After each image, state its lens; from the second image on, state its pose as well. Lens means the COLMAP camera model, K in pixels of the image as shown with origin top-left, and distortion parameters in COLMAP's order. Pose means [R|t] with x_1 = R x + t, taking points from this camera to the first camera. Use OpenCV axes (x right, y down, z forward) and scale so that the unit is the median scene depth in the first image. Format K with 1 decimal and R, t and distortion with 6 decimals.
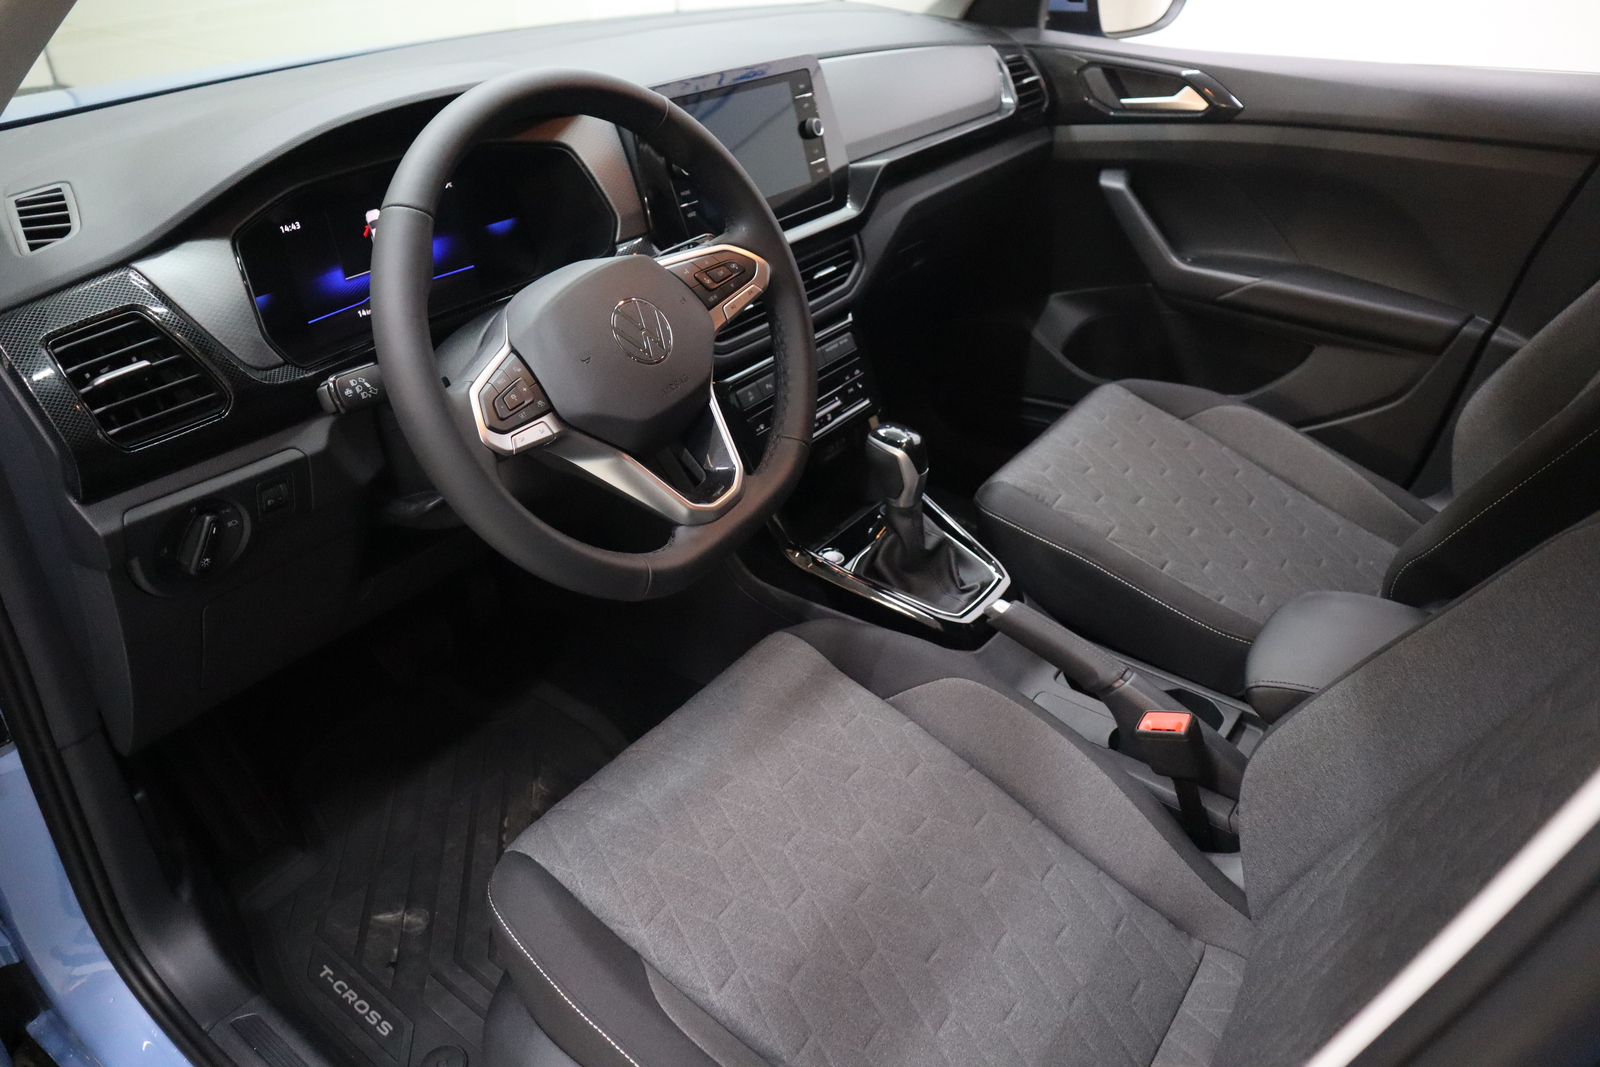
lens RADIAL K [[1228.1, 0, 800.0], [0, 1228.1, 533.5], [0, 0, 1]] dist [-0.062851, 0.001519]
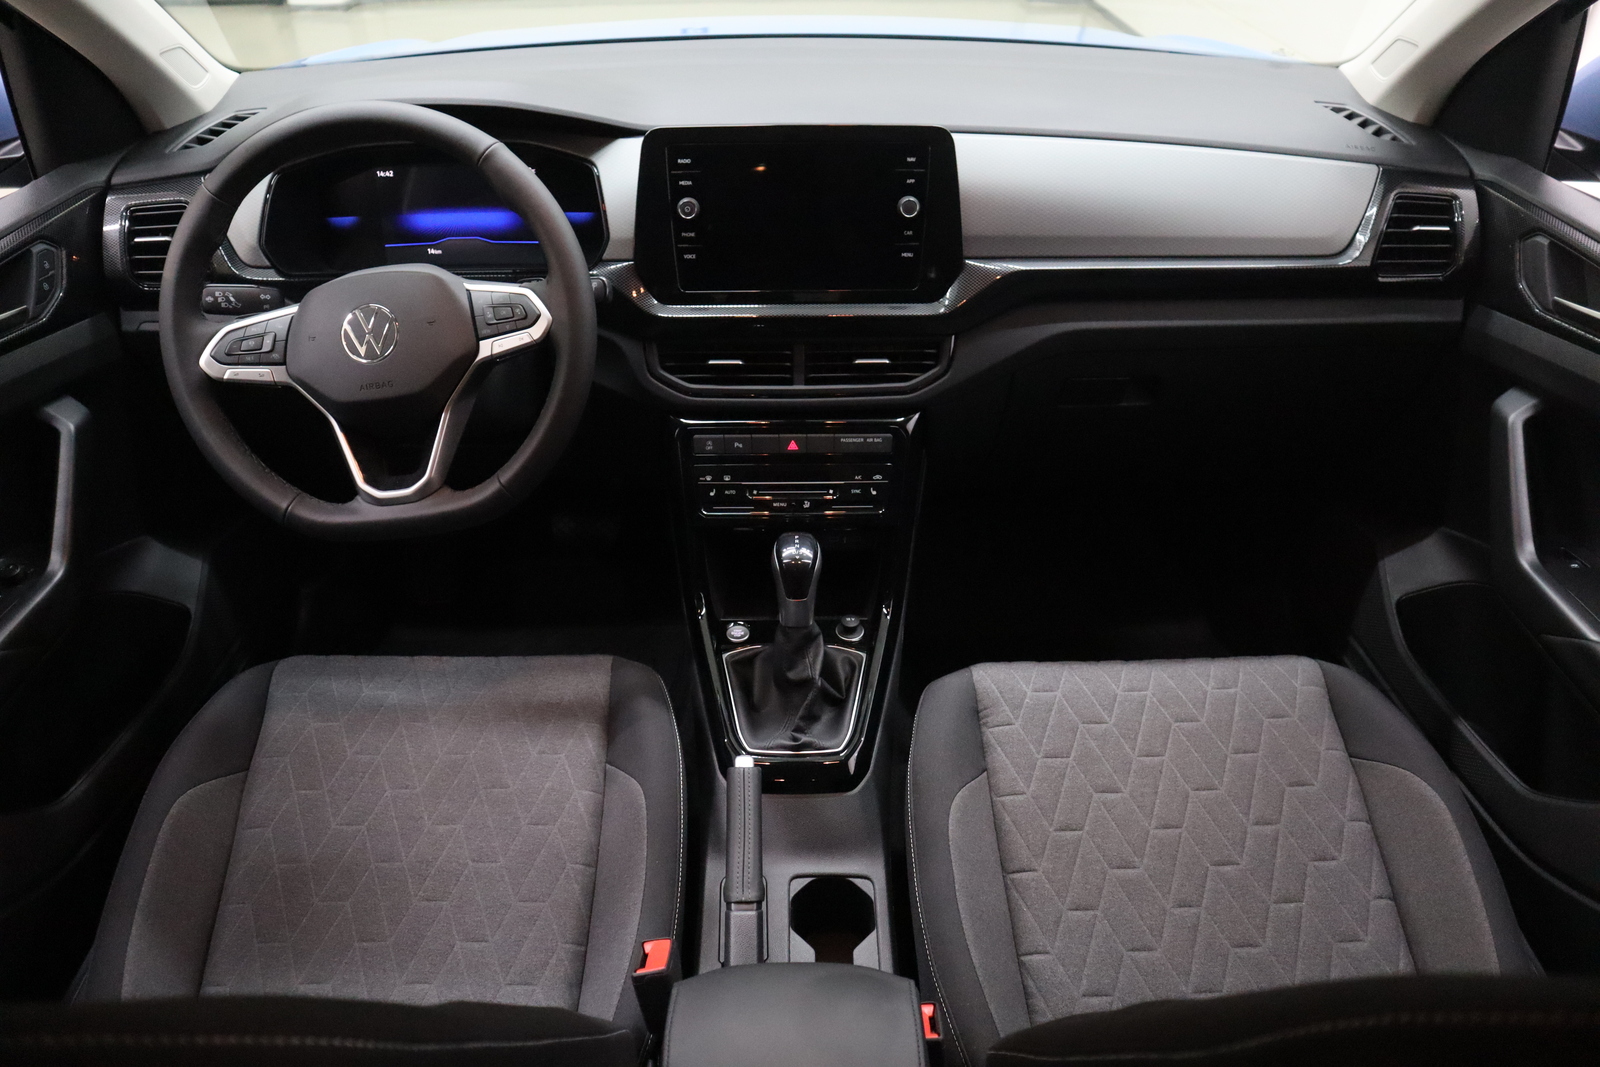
lens RADIAL K [[1228.1, 0, 800.0], [0, 1228.1, 533.5], [0, 0, 1]] dist [-0.062851, 0.001519]
pose [[0.555143, 0.449572, -0.699786, 0.698851], [-0.398155, 0.882316, 0.250979, -0.313491], [0.730266, 0.139294, 0.668811, 0.373576]]
